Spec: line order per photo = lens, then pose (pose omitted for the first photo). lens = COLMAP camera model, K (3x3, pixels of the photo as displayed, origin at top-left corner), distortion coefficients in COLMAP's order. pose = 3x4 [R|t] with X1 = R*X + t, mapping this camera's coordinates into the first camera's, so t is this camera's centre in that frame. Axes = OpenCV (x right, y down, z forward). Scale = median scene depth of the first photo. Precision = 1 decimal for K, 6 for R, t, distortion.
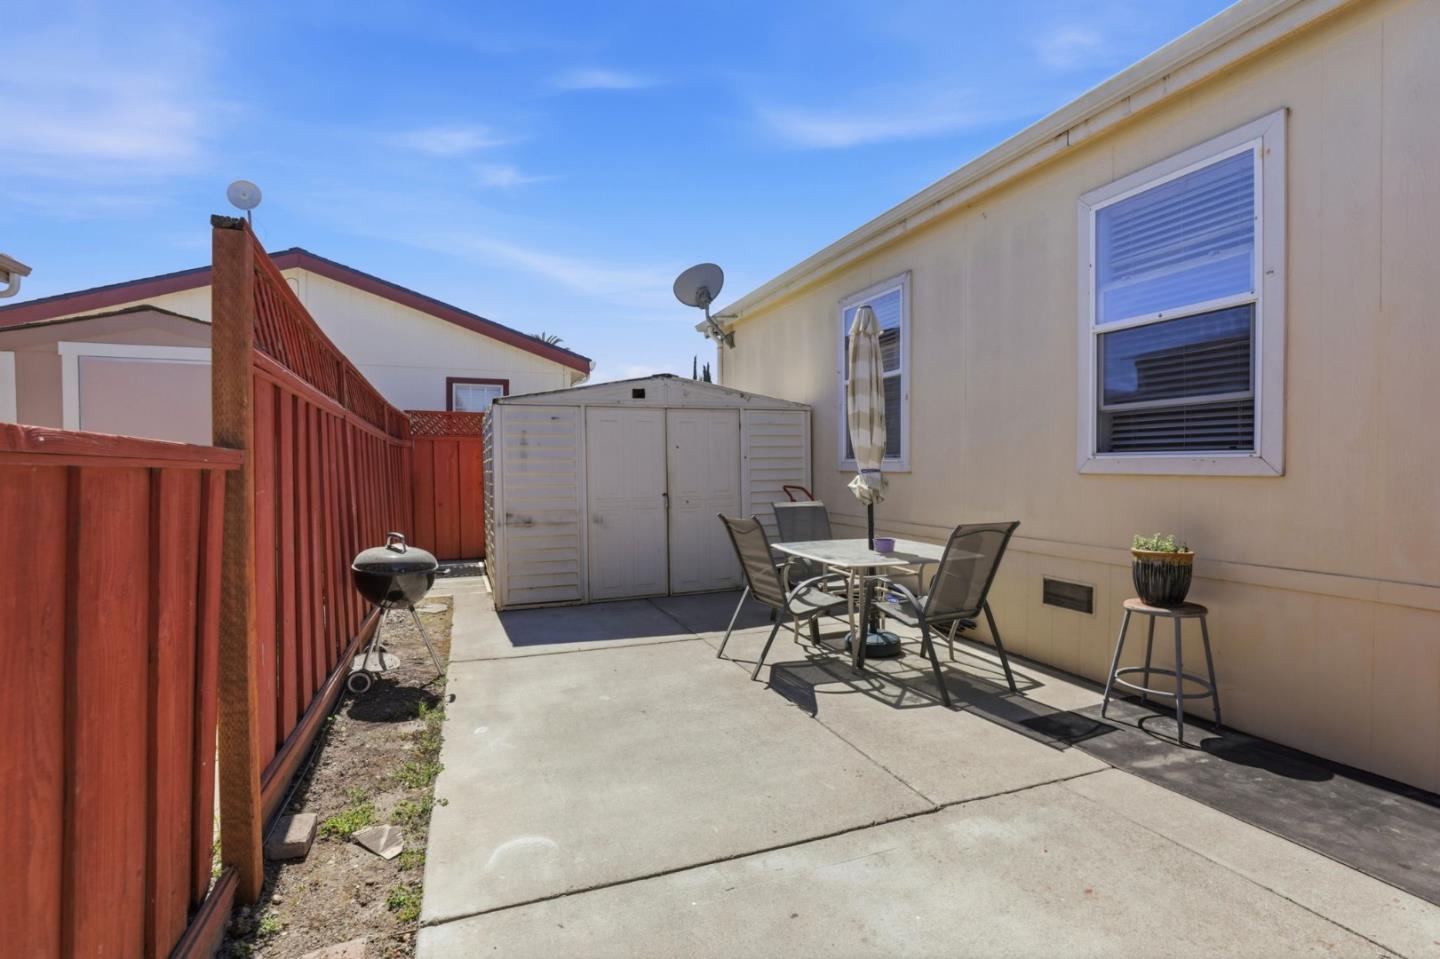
lens RADIAL K [[672.3, 0, 720.0], [0, 672.3, 479.5], [0, 0, 1]] dist [-0.014395, 0.000302]
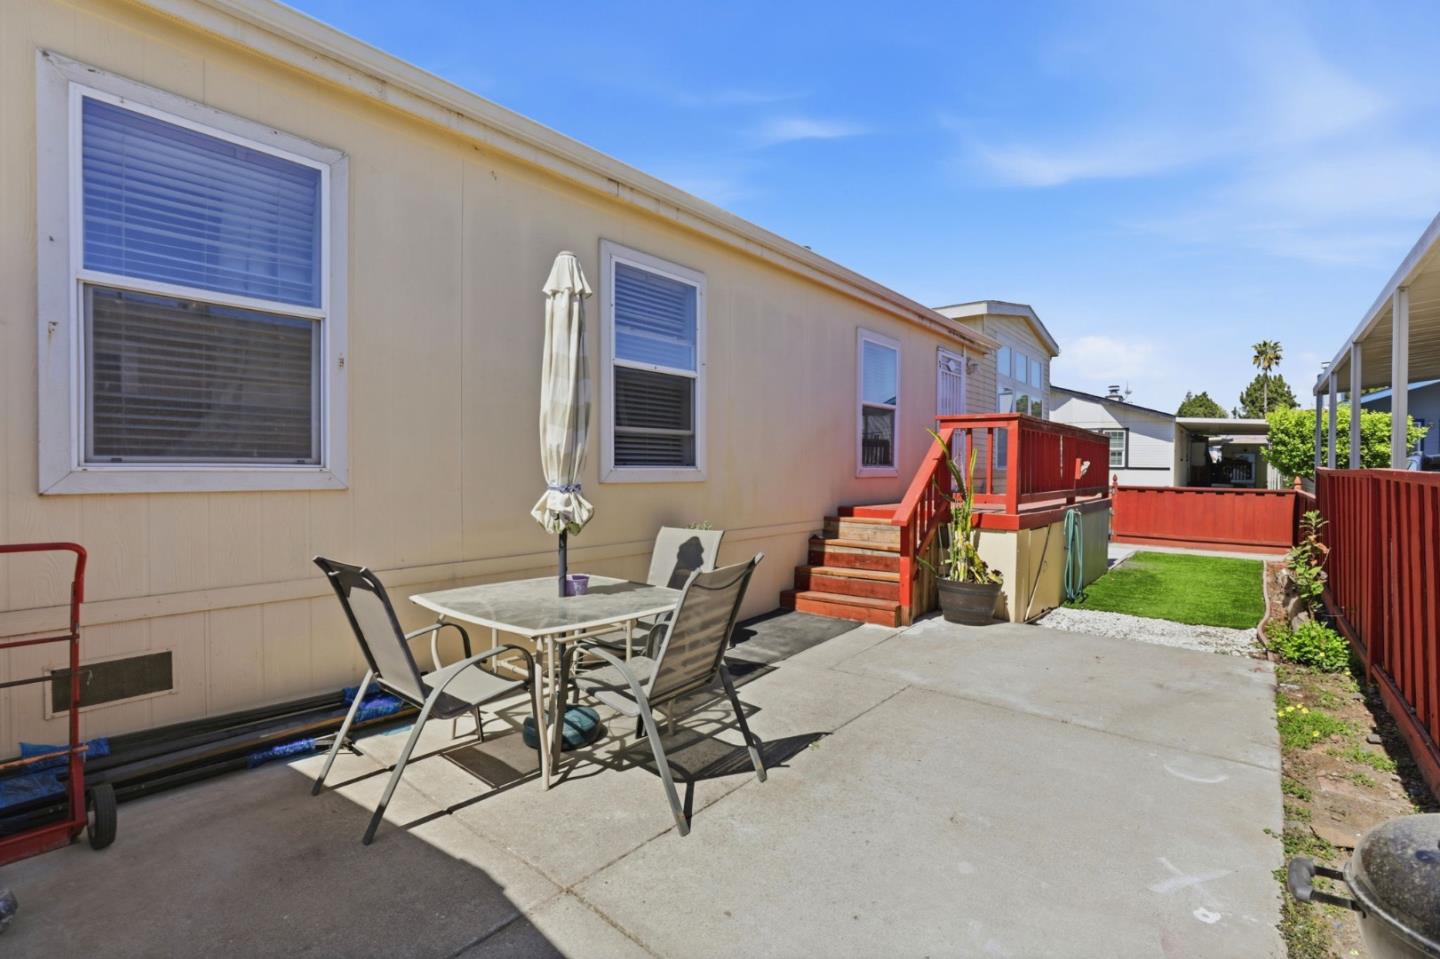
lens RADIAL K [[659.8, 0, 720.0], [0, 659.8, 479.5], [0, 0, 1]] dist [-0.040916, 0.000151]
pose [[-0.482272, -0.007235, 0.875991, -0.553347], [0.022658, 0.999528, 0.020729, -0.035280], [-0.875728, 0.029845, -0.481881, 1.421167]]
